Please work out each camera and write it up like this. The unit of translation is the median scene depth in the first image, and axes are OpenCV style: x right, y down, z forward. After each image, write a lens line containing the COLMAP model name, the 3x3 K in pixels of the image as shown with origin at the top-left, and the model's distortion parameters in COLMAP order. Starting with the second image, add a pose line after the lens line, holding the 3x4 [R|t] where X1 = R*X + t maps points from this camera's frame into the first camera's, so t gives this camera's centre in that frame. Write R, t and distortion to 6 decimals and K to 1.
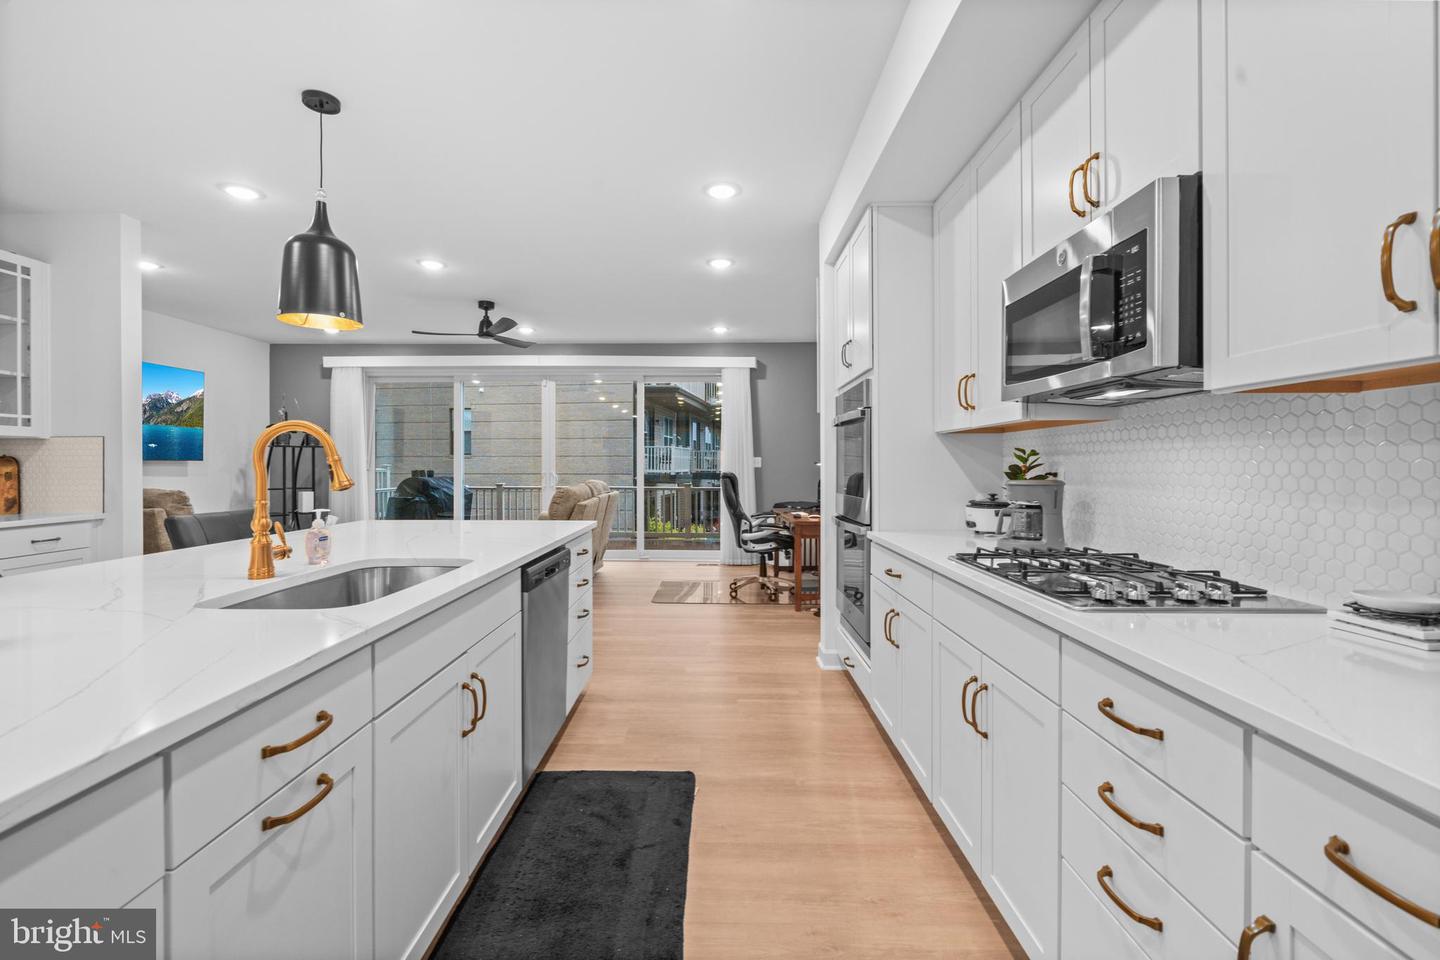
lens RADIAL K [[617.8, 0, 720.3], [0, 617.8, 460.7], [0, 0, 1]] dist [-0.000353, 0.000035]
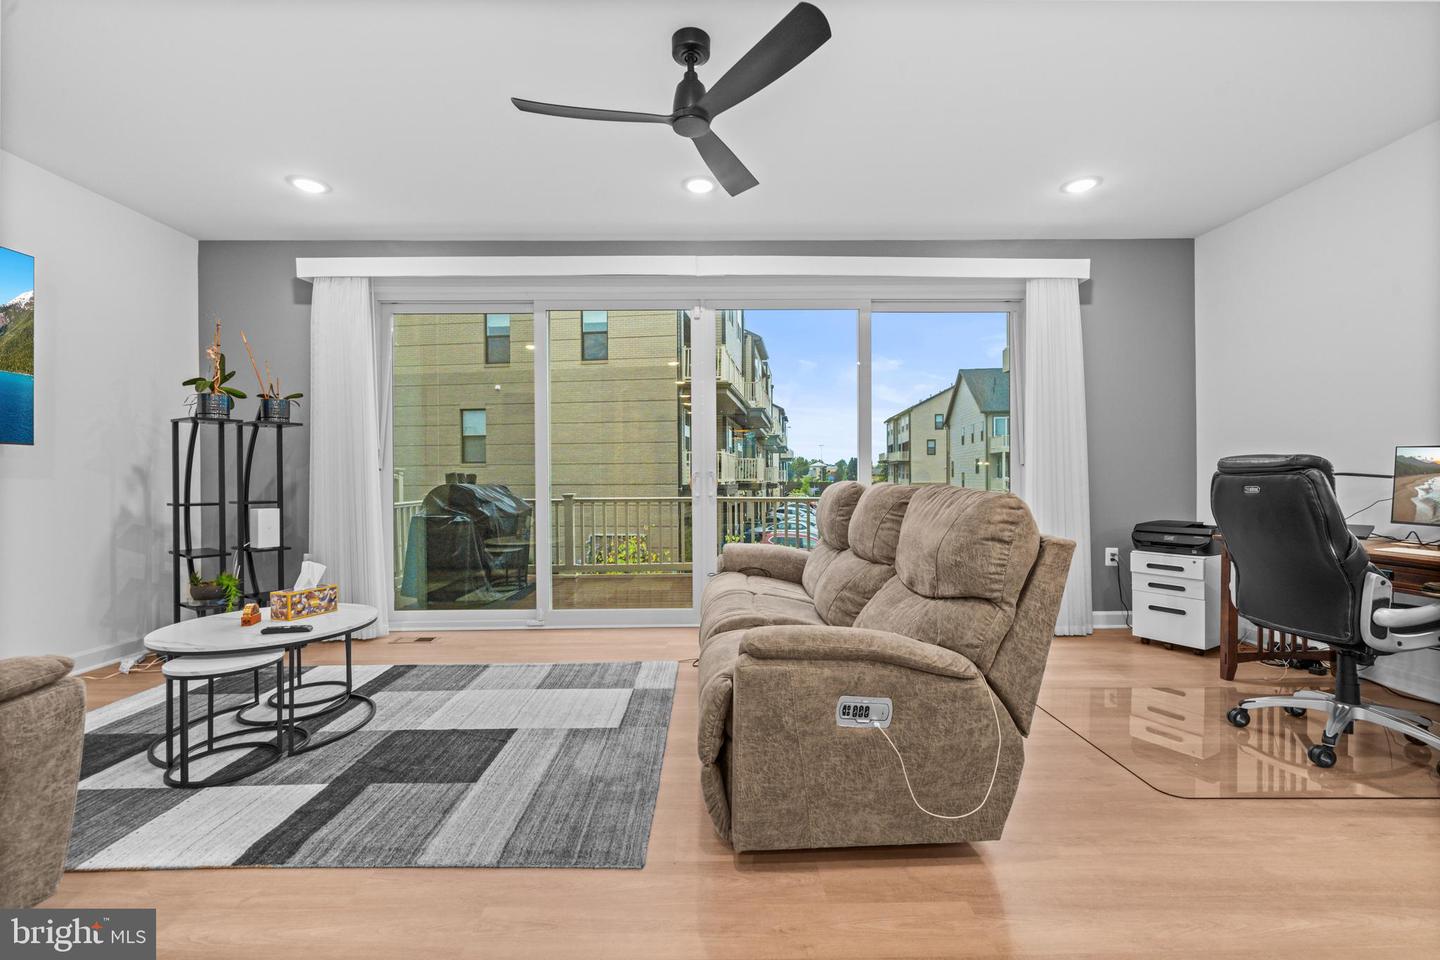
lens RADIAL K [[619.4, 0, 722.5], [0, 619.4, 477.6], [0, 0, 1]] dist [-0.000919, -0.000077]
pose [[0.999869, -0.005257, 0.015317, -0.281076], [0.005146, 0.999961, 0.007241, 0.020979], [-0.015355, -0.007161, 0.999856, 0.454375]]
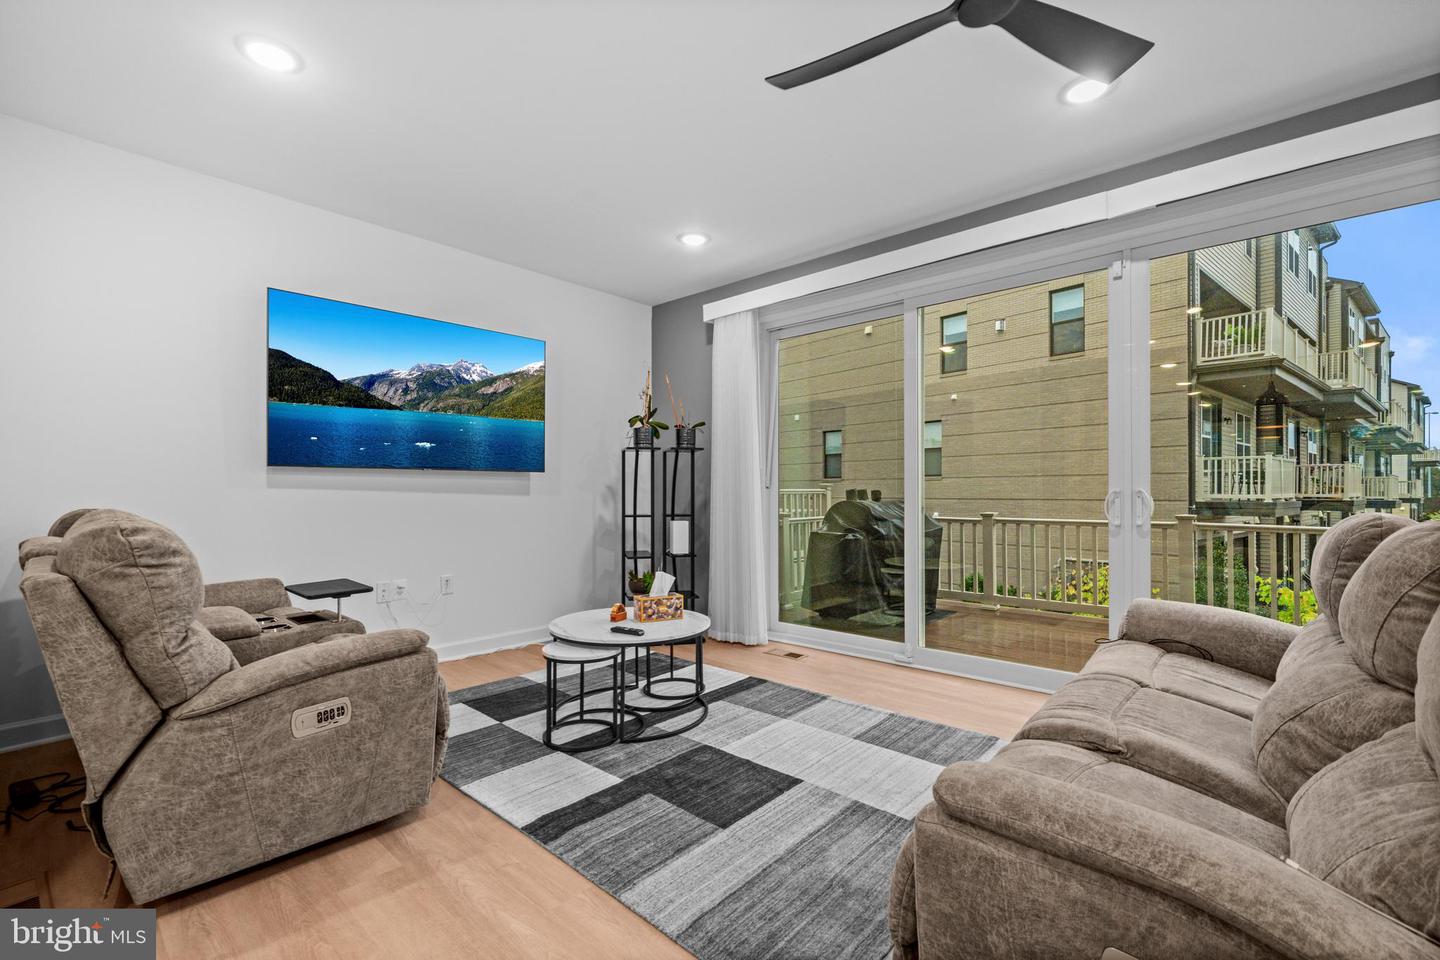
lens RADIAL K [[626.5, 0, 704.2], [0, 626.5, 487.9], [0, 0, 1]] dist [-0.001697, 0.000224]
pose [[0.736538, -0.004067, -0.676384, -0.216215], [0.005766, 0.999983, 0.000266, 0.015926], [0.676372, -0.004096, 0.736549, 0.534235]]
